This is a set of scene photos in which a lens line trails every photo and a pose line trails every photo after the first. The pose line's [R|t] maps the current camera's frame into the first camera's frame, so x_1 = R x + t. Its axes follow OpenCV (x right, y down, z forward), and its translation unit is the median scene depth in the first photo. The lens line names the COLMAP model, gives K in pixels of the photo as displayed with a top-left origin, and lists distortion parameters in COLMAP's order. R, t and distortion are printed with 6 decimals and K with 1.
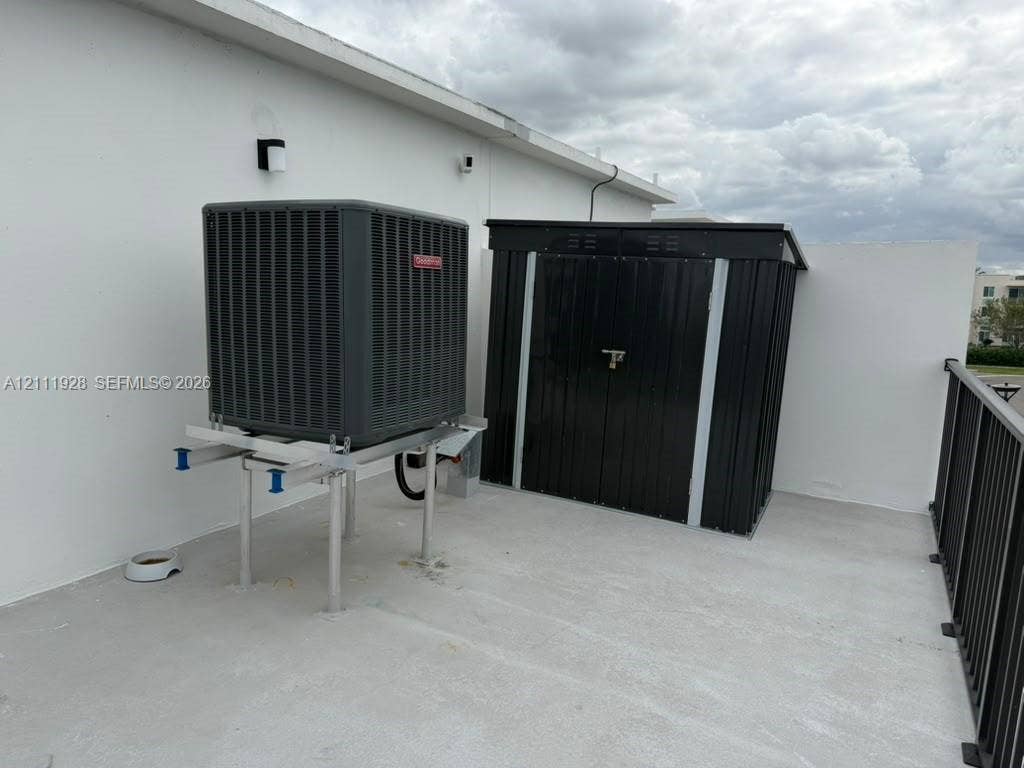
lens RADIAL K [[719.3, 0, 512.8], [0, 719.3, 394.6], [0, 0, 1]] dist [0.069797, -0.093240]
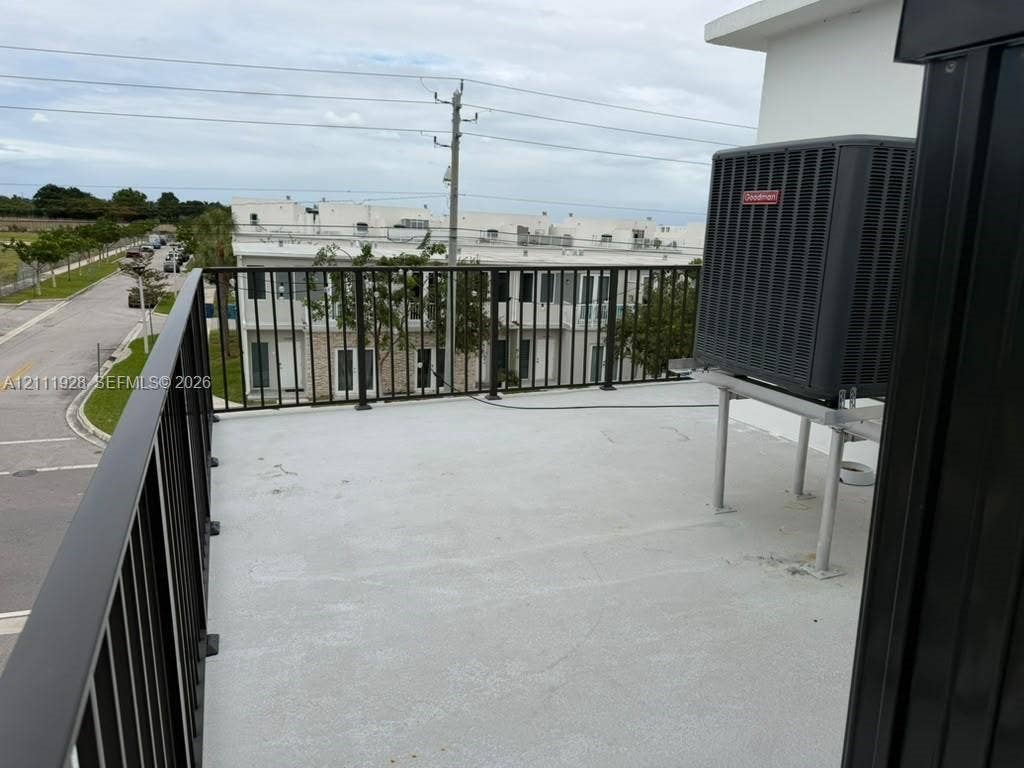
lens RADIAL K [[719.3, 0, 512.8], [0, 719.3, 394.6], [0, 0, 1]] dist [0.069797, -0.093240]
pose [[-0.663709, 0.122773, -0.737846, 0.830913], [-0.167985, 0.936773, 0.306980, -0.179424], [0.728884, 0.327692, -0.601121, 1.421758]]
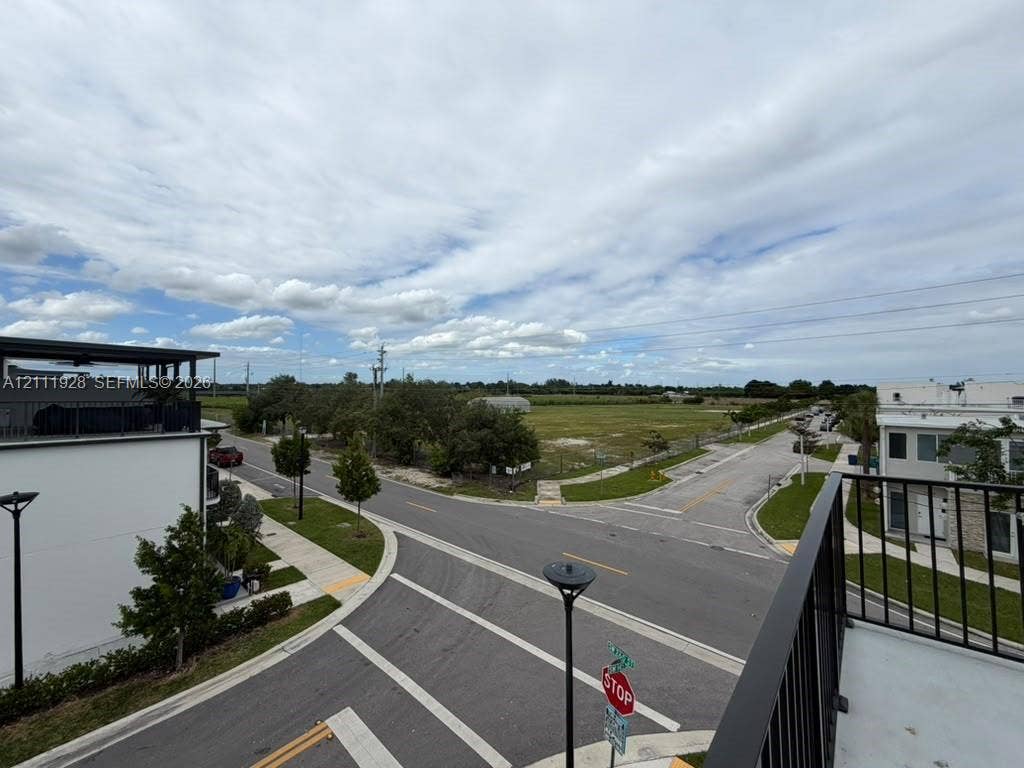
lens RADIAL K [[408.0, 0, 507.9], [0, 408.0, 383.9], [0, 0, 1]] dist [0.000950, 0.000063]
pose [[-0.968594, -0.020456, 0.247803, 0.590459], [0.014556, 0.990236, 0.138640, -0.185262], [-0.248219, 0.137893, -0.958839, 0.943191]]
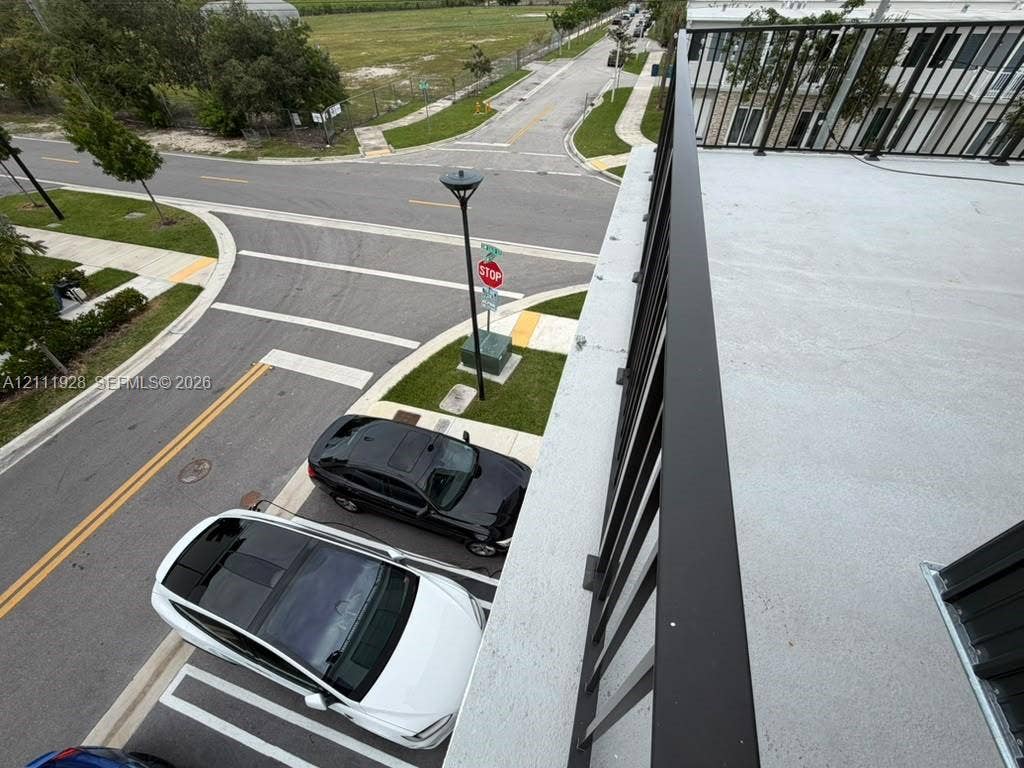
lens RADIAL K [[408.2, 0, 508.7], [0, 408.2, 386.0], [0, 0, 1]] dist [0.000327, -0.000376]
pose [[-0.984090, 0.118087, -0.132747, 0.932242], [-0.035892, 0.599620, 0.799479, -0.171486], [0.174006, 0.791524, -0.585842, 1.433930]]
